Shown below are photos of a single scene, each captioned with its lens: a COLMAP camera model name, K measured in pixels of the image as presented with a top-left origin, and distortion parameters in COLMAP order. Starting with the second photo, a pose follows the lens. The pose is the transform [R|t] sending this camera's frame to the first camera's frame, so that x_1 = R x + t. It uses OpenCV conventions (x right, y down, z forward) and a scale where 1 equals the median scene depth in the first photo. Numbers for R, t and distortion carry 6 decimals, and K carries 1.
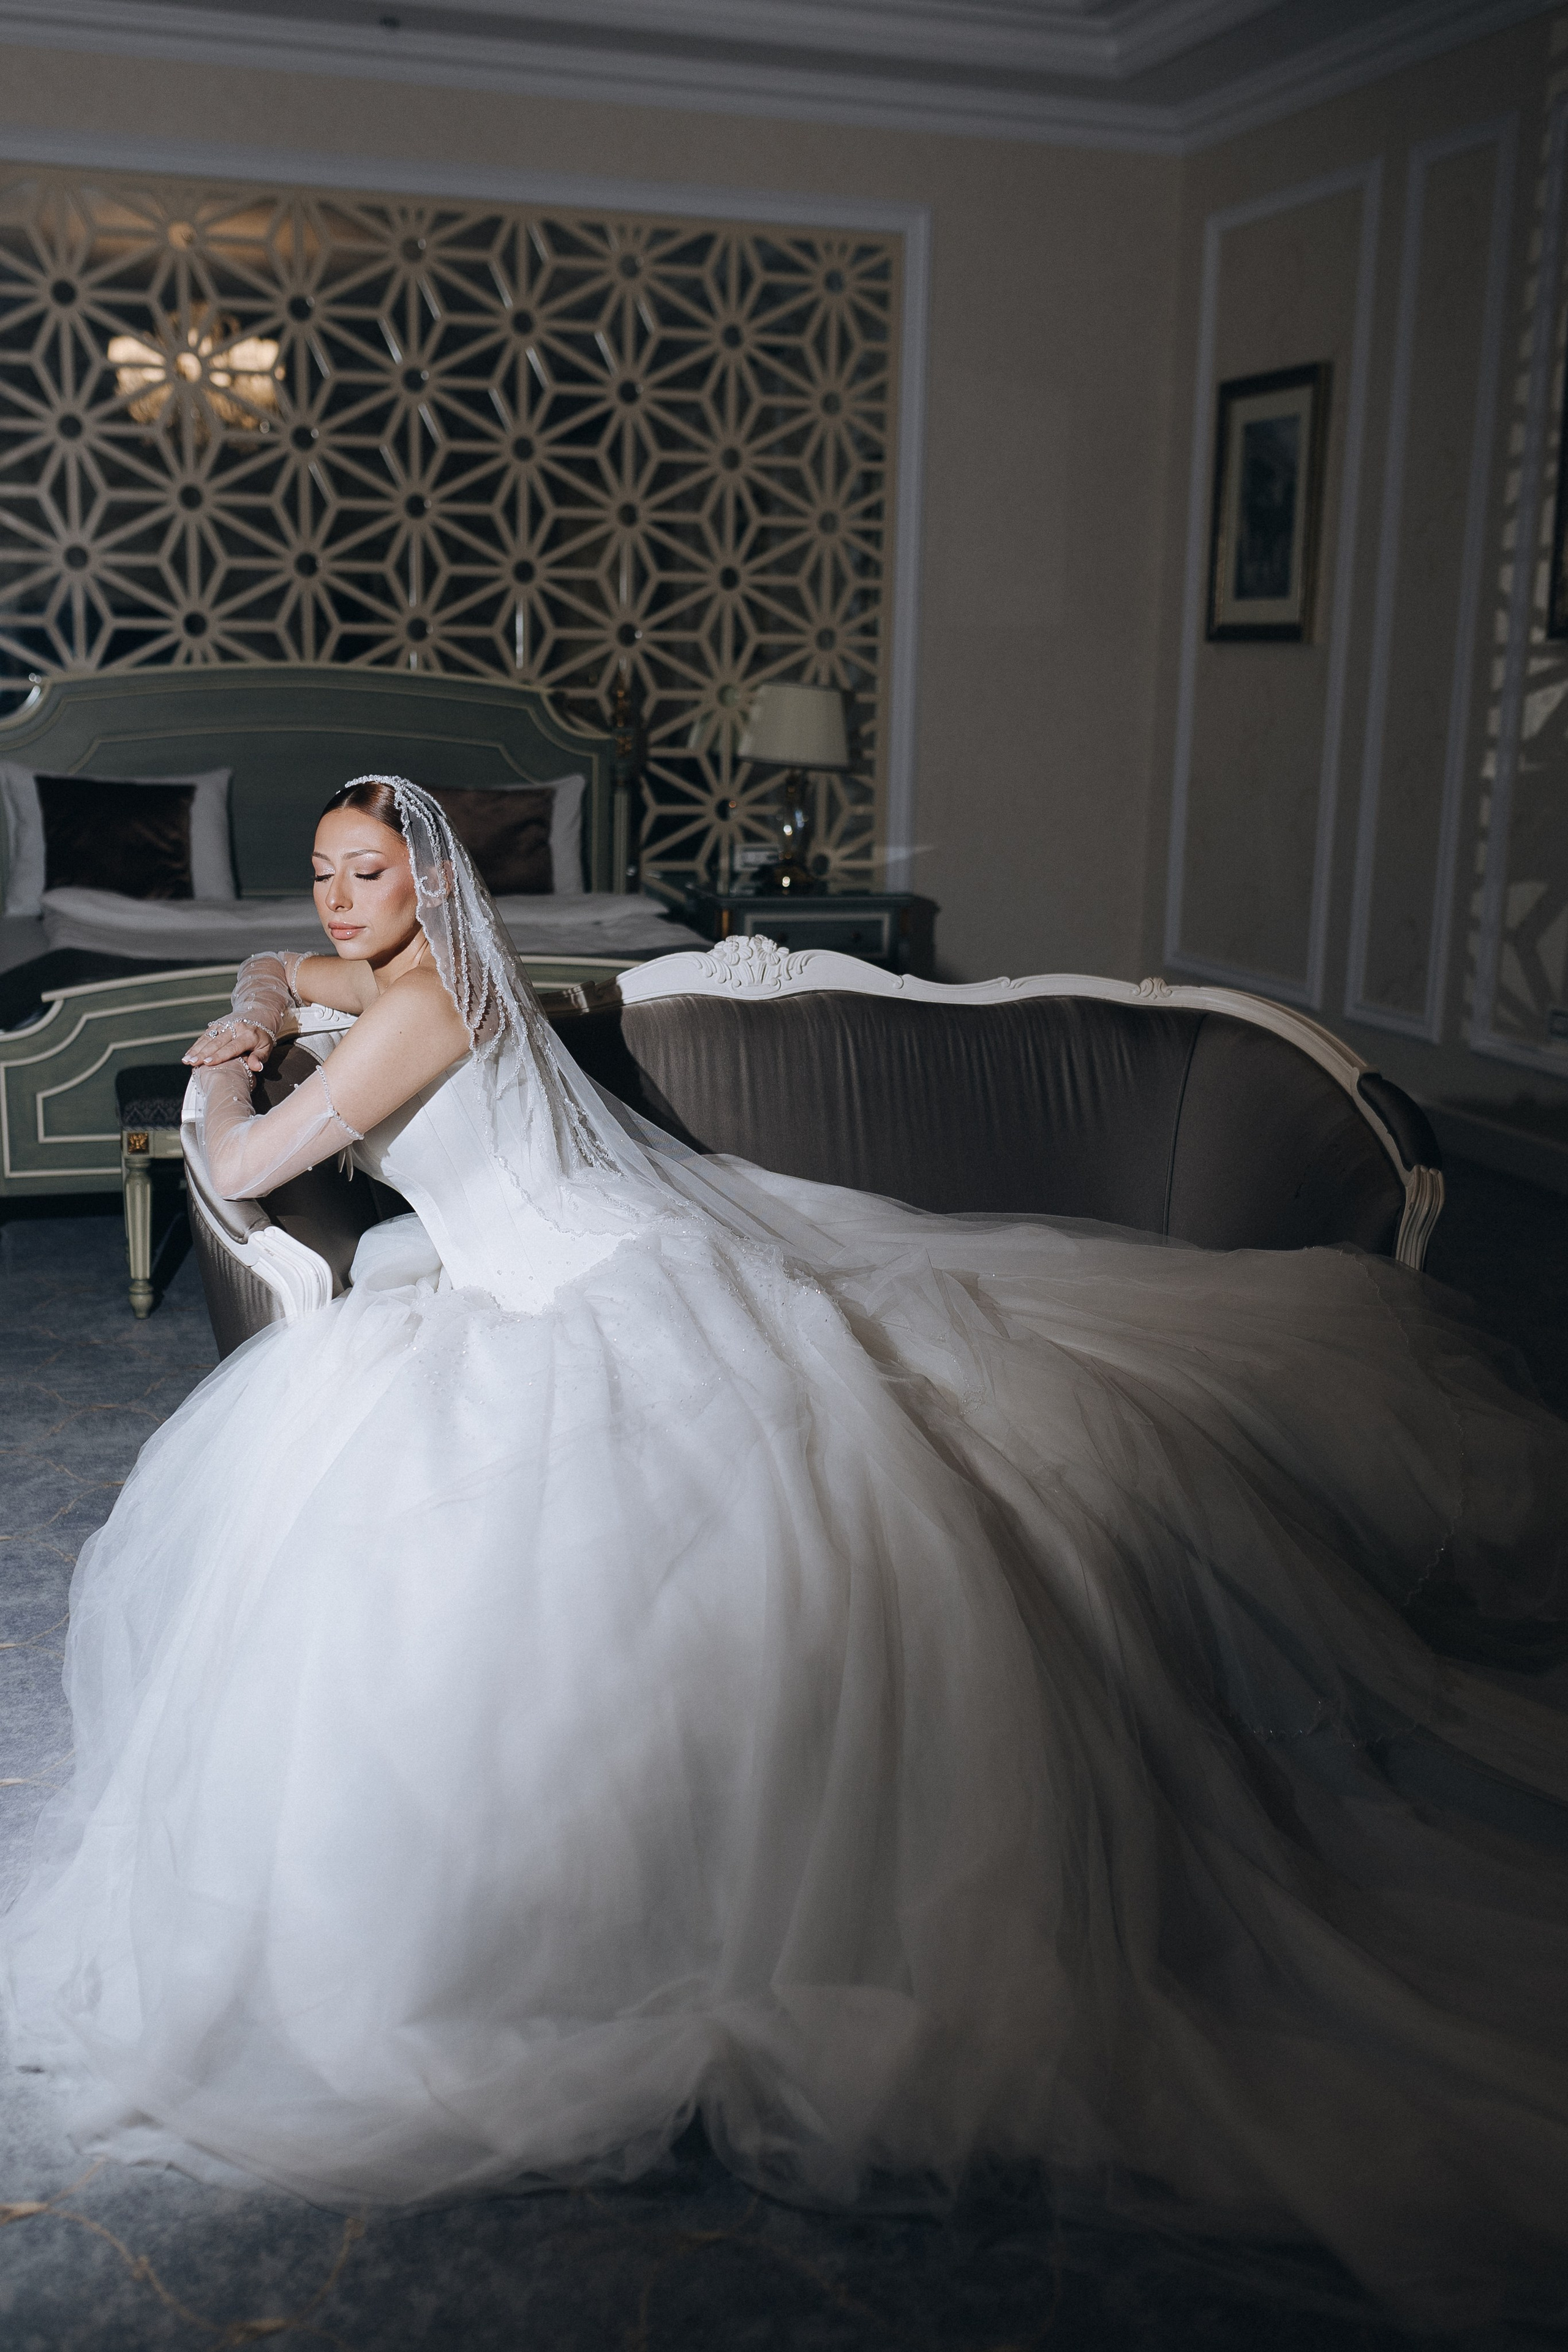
lens RADIAL K [[2195.8, 0, 784.0], [0, 2195.8, 1176.0], [0, 0, 1]] dist [-0.021767, 0.012169]
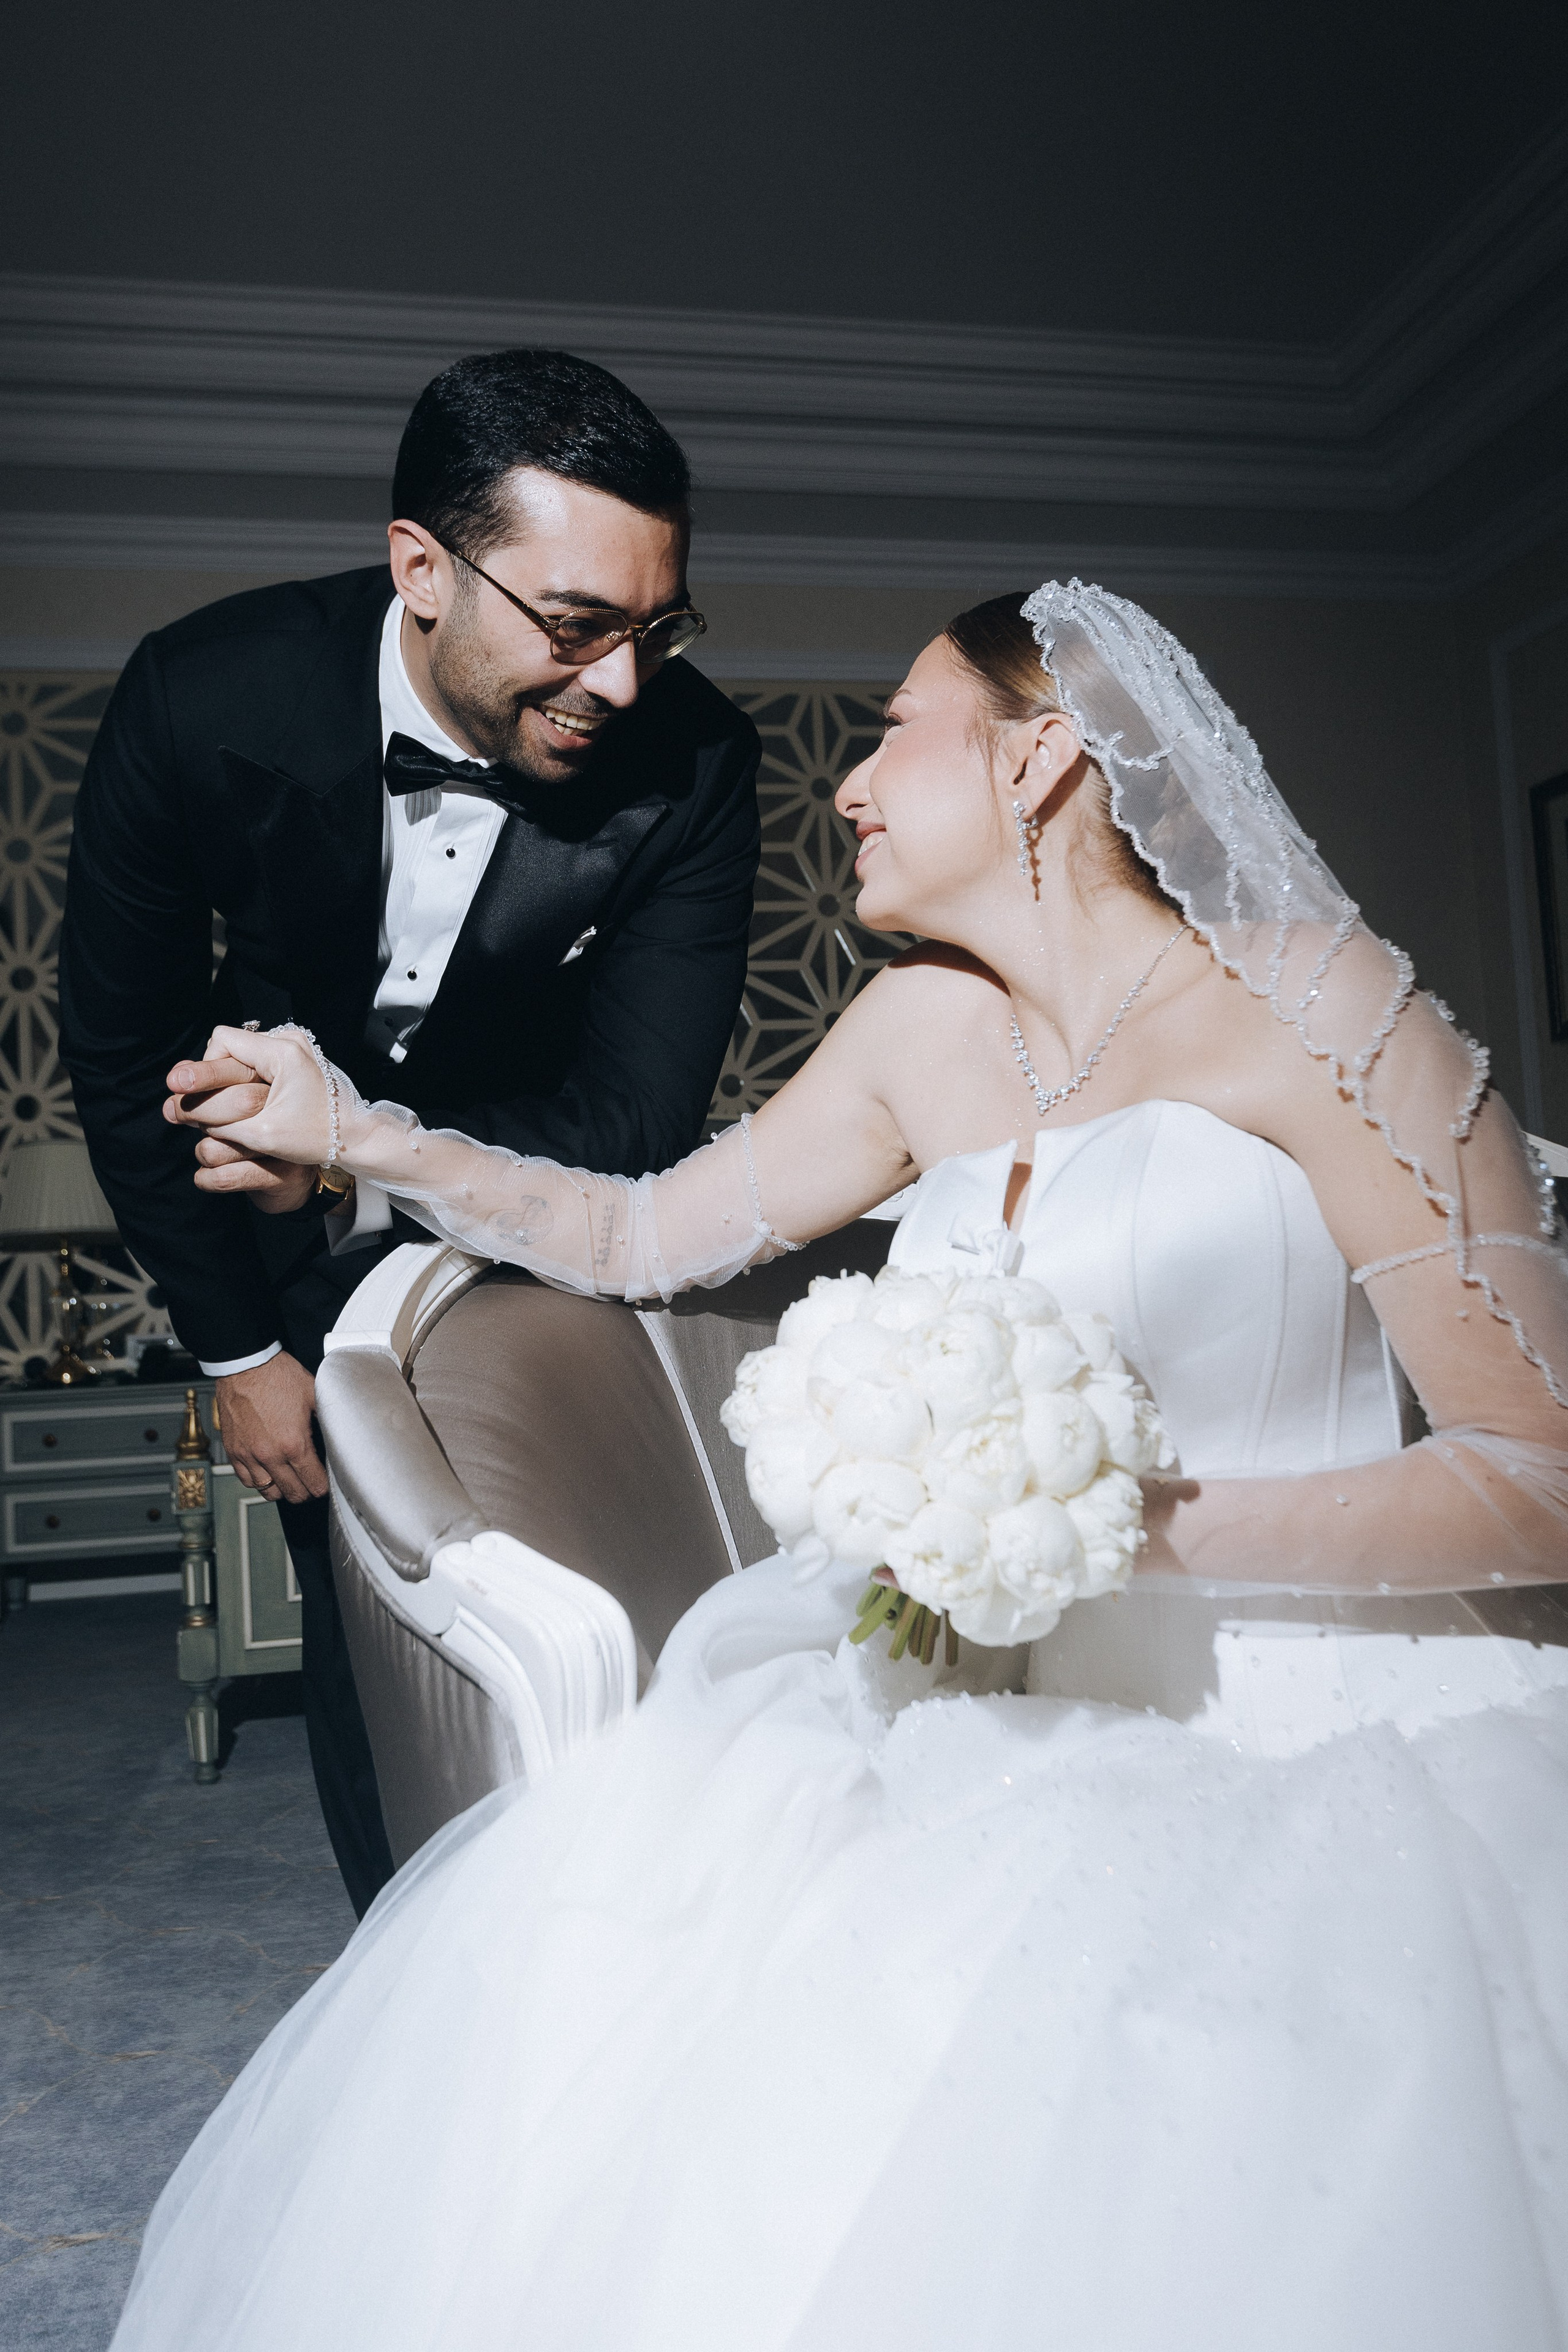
lens RADIAL K [[1889.3, 0, 784.0], [0, 1889.3, 1176.0], [0, 0, 1]] dist [-0.002775, -0.002253]
pose [[0.988952, -0.081021, -0.124133, -0.082502], [0.044844, 0.961694, -0.270431, 0.035895], [0.141288, 0.261877, 0.954703, 0.413951]]
